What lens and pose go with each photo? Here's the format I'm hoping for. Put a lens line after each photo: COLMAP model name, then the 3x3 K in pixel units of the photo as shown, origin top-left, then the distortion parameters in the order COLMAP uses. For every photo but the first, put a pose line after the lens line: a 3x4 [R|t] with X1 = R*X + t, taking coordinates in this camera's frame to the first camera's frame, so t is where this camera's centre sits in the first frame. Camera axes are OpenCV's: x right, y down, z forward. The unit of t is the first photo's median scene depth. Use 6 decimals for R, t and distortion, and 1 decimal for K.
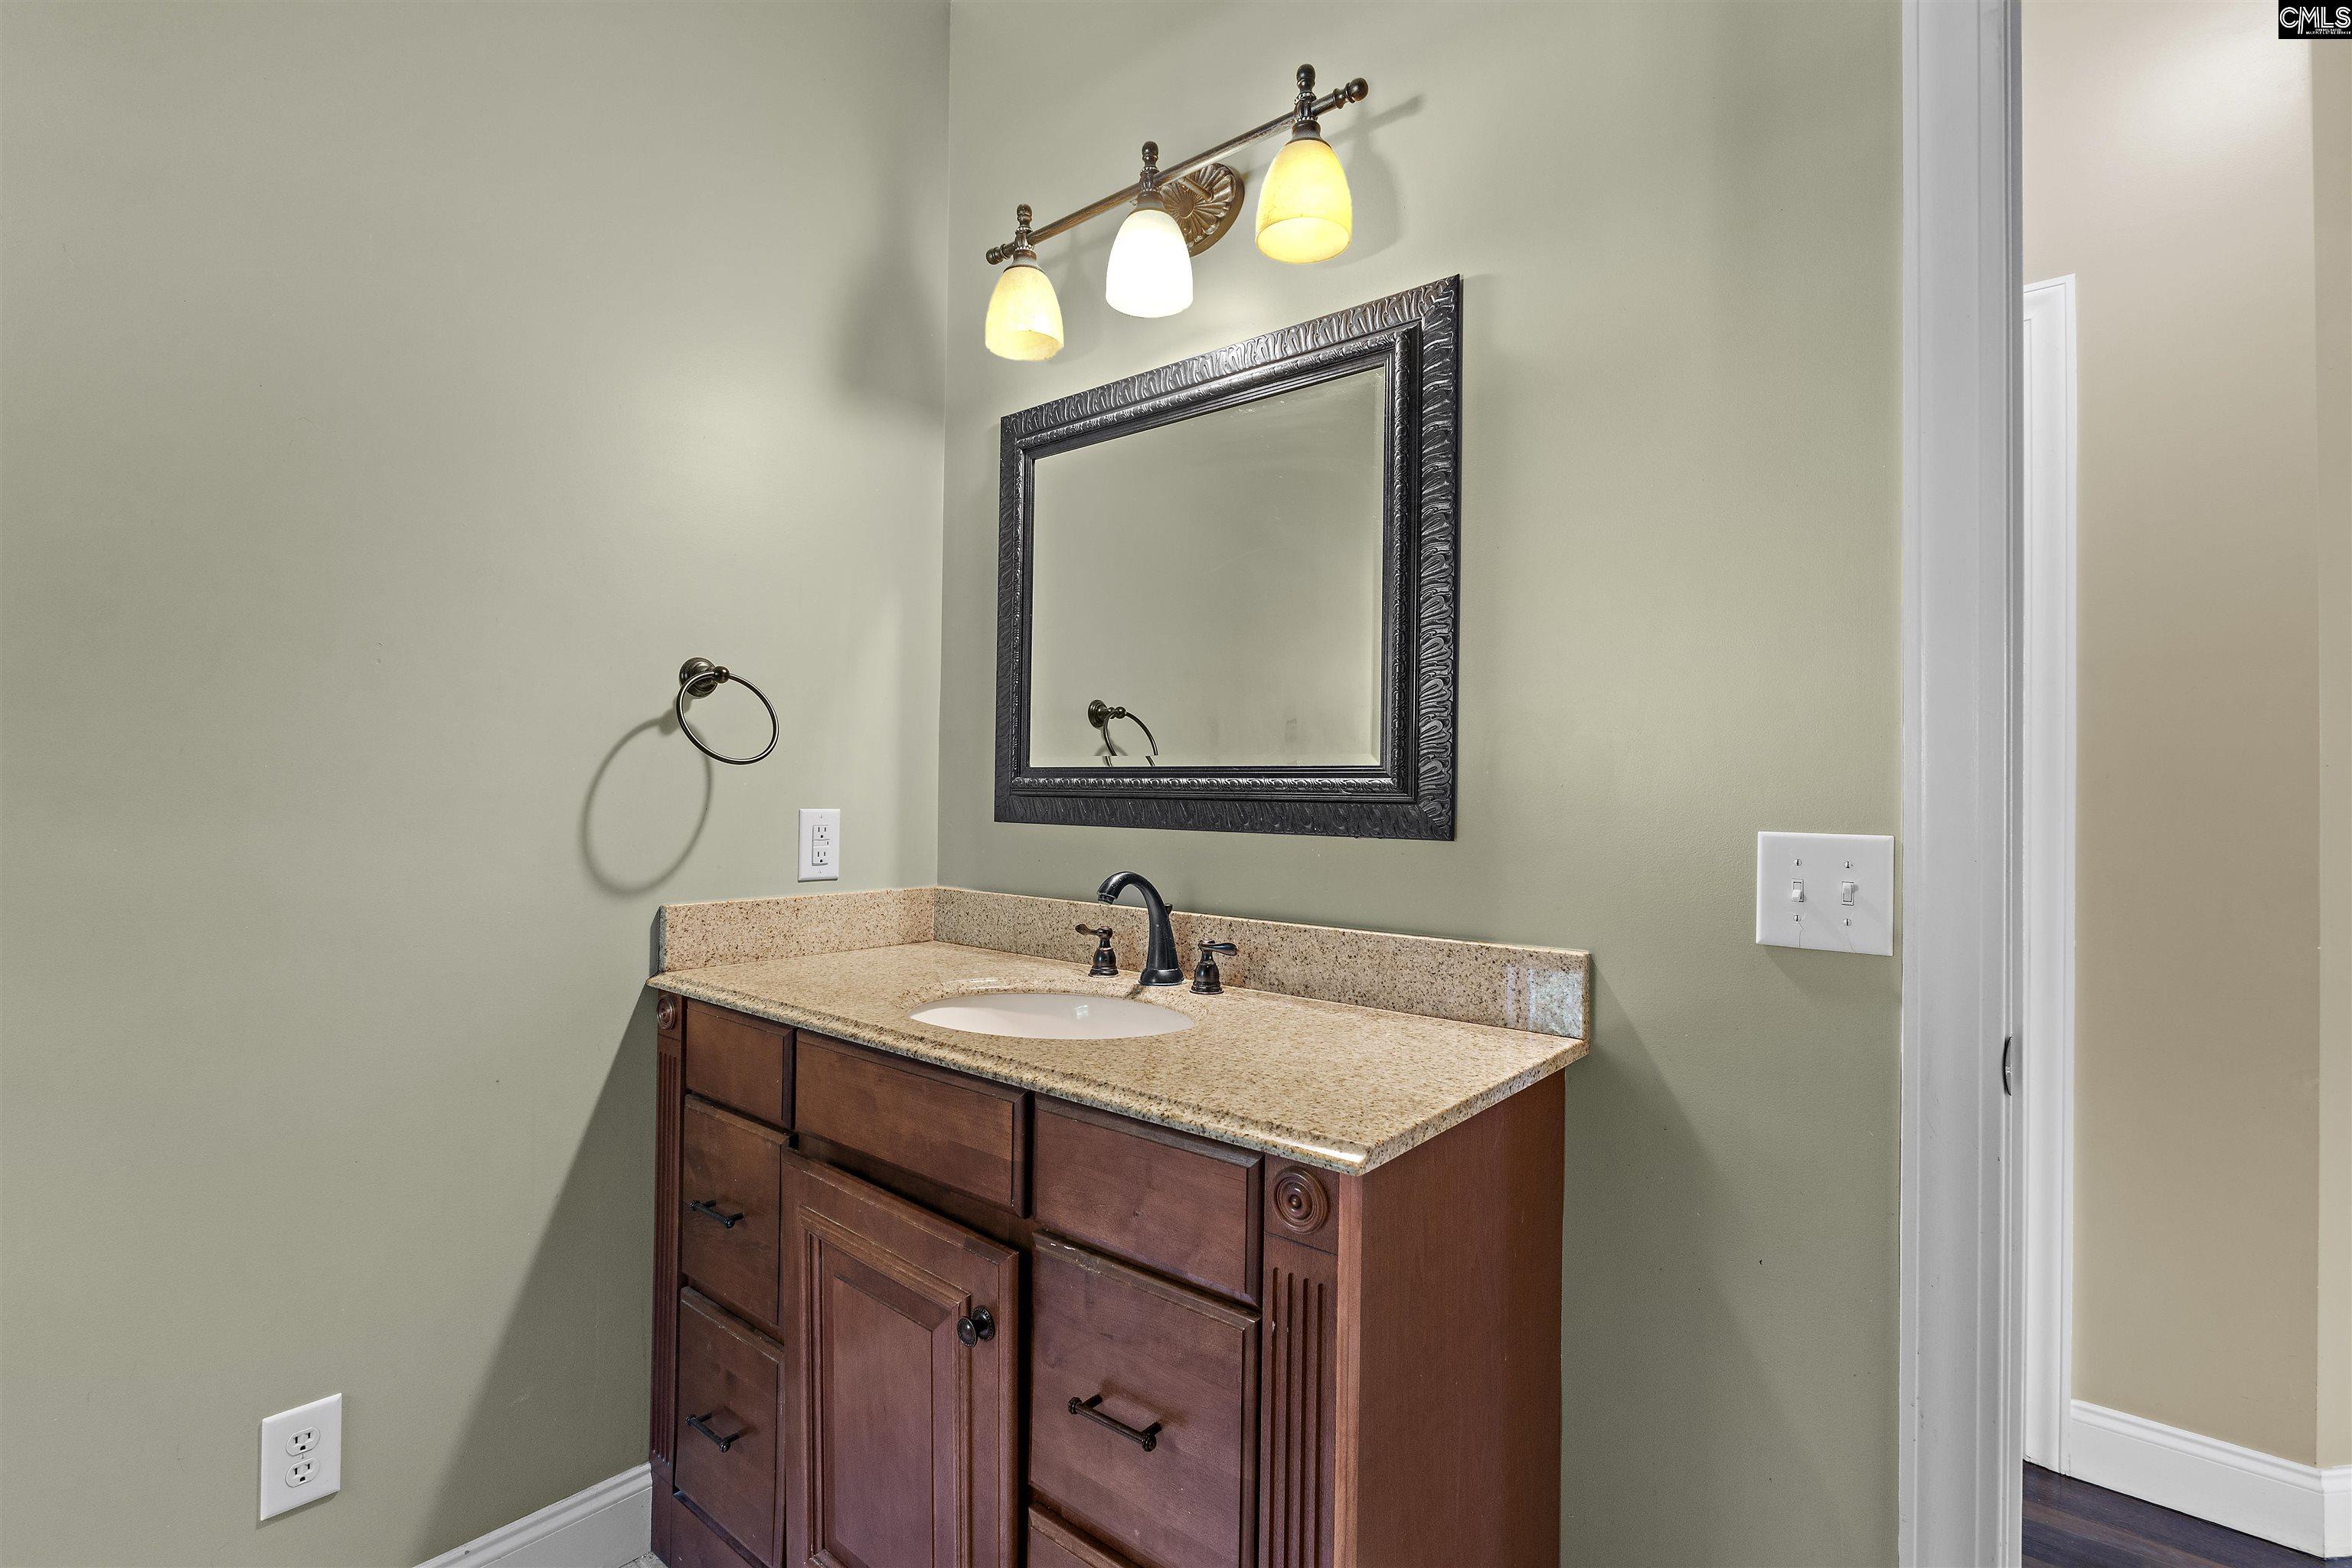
lens RADIAL K [[1084.9, 0, 1178.9], [0, 1084.9, 789.3], [0, 0, 1]] dist [-0.011753, 0.002675]
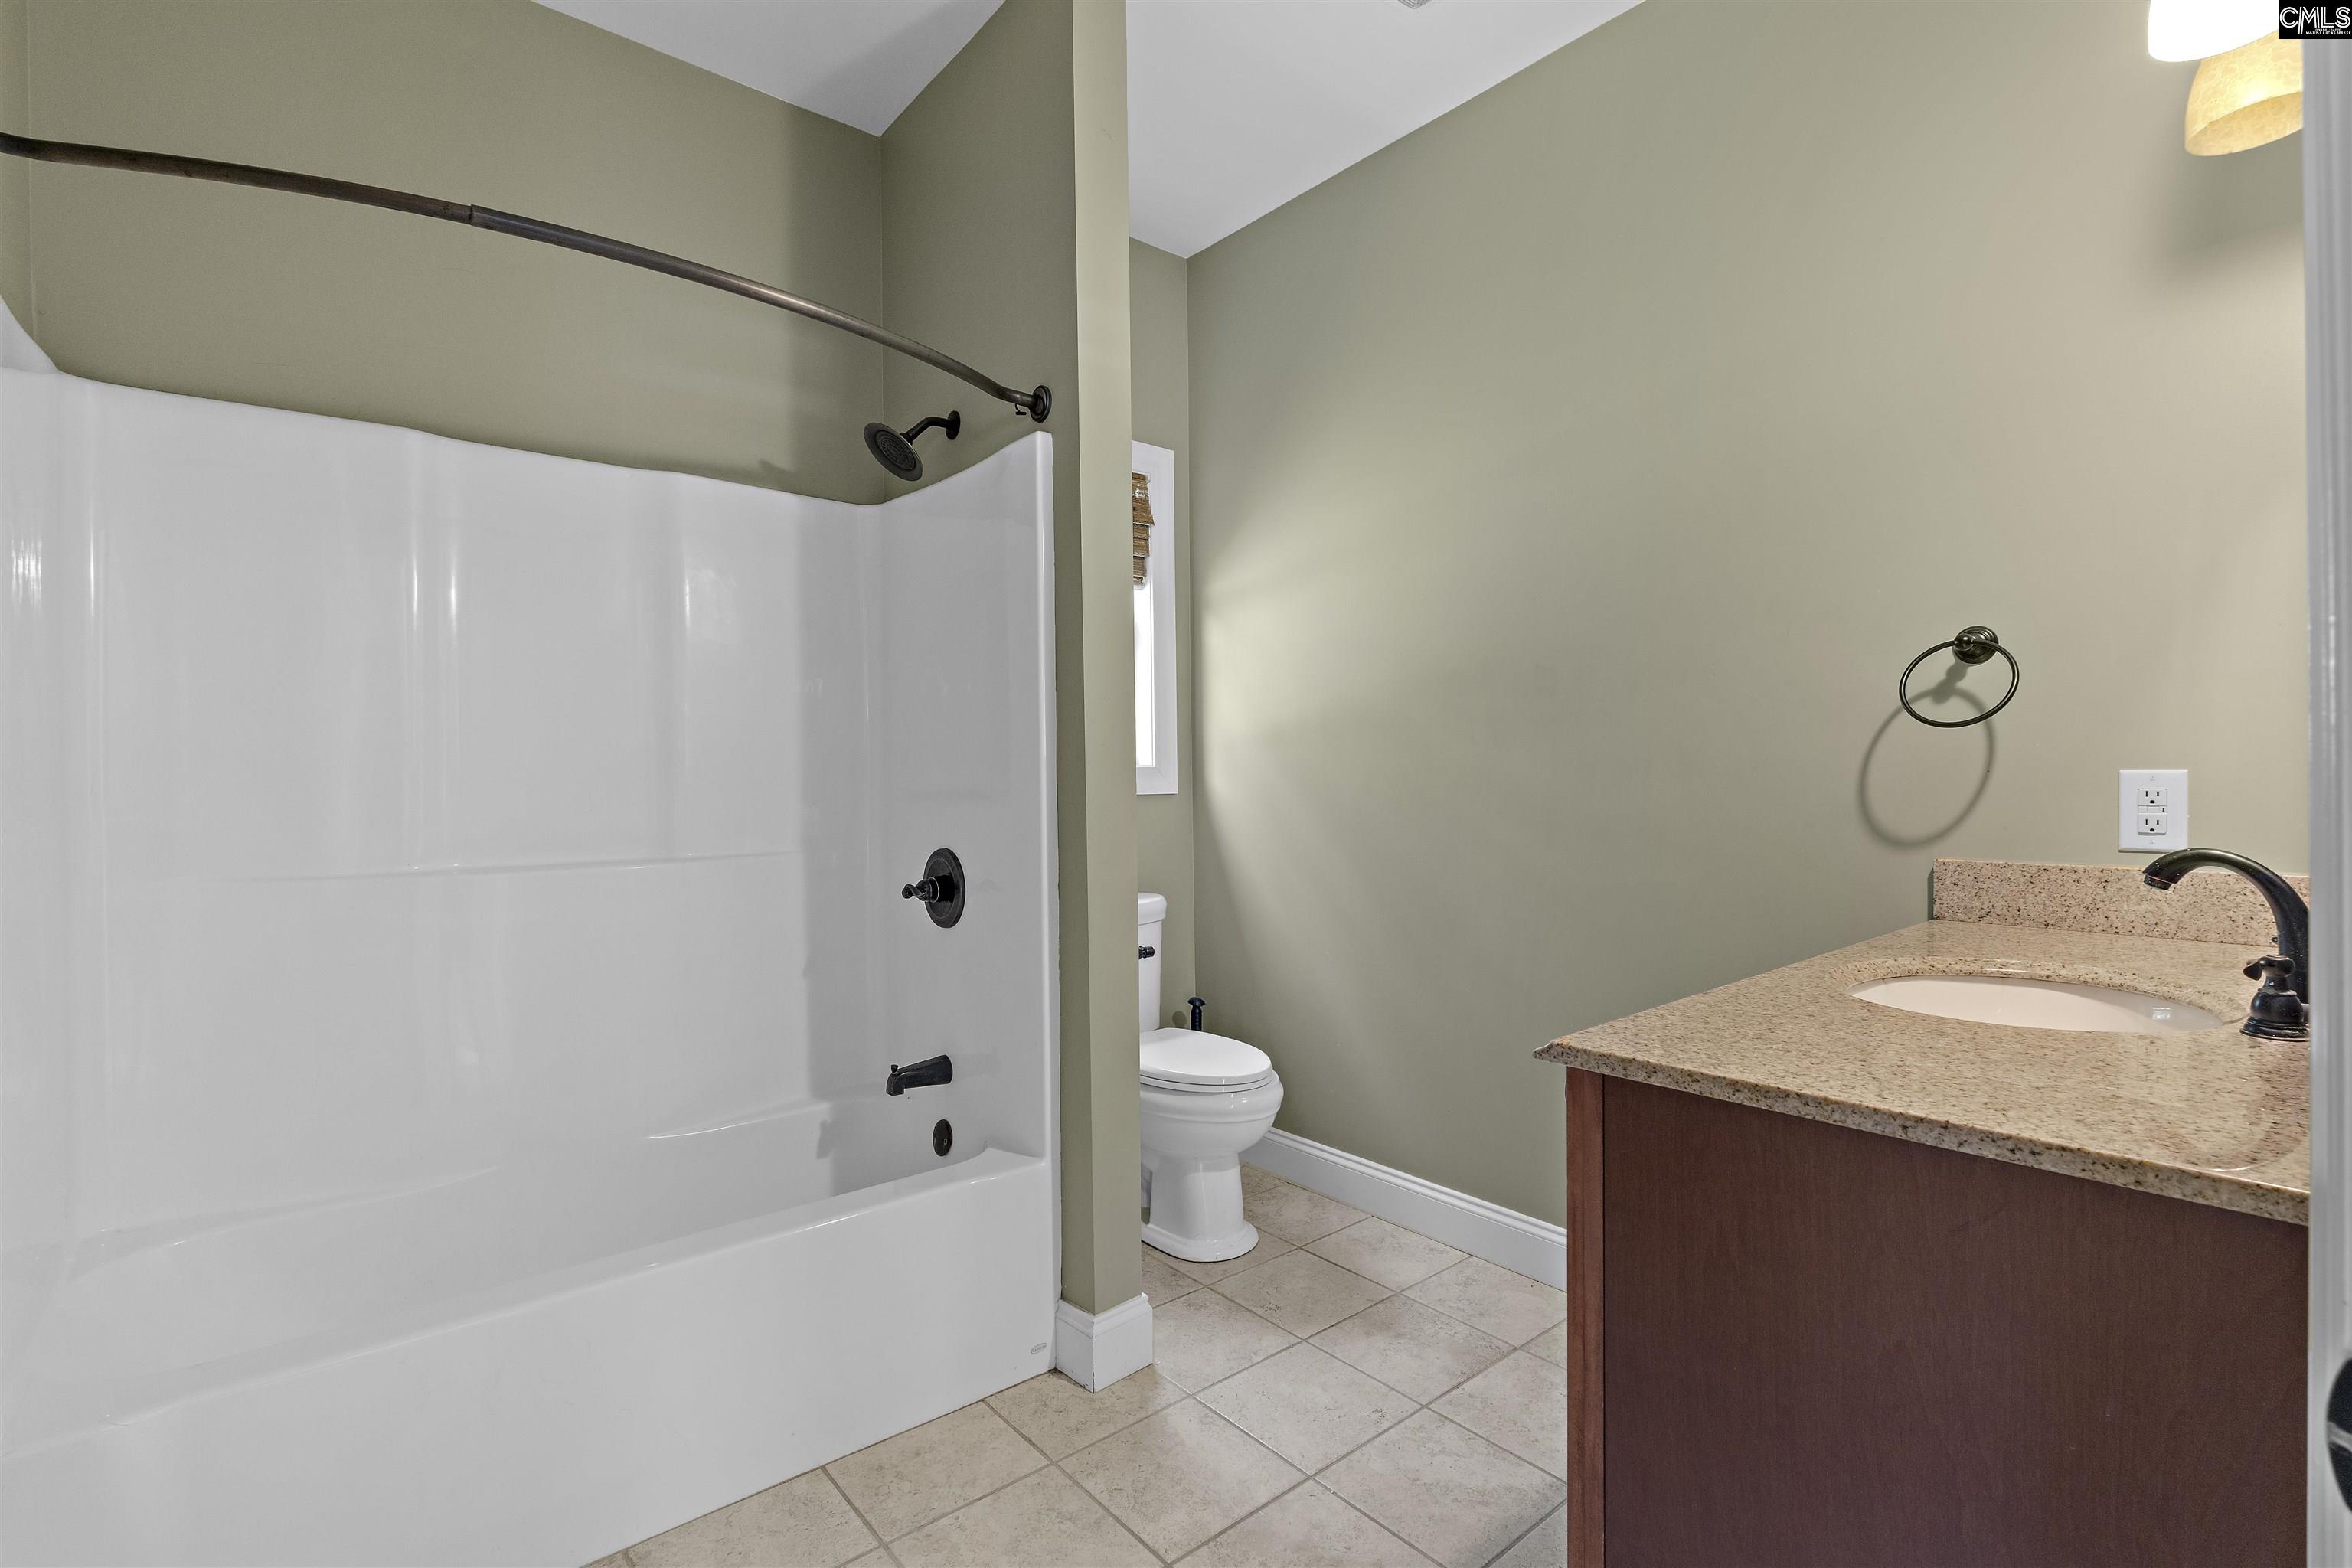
lens RADIAL K [[1084.9, 0, 1179.8], [0, 1084.9, 781.4], [0, 0, 1]] dist [-0.011753, 0.002675]
pose [[-0.182650, -0.009088, -0.983136, 0.692572], [0.008924, 0.999901, -0.010901, 0.031207], [0.983138, -0.010764, -0.182551, 0.414816]]
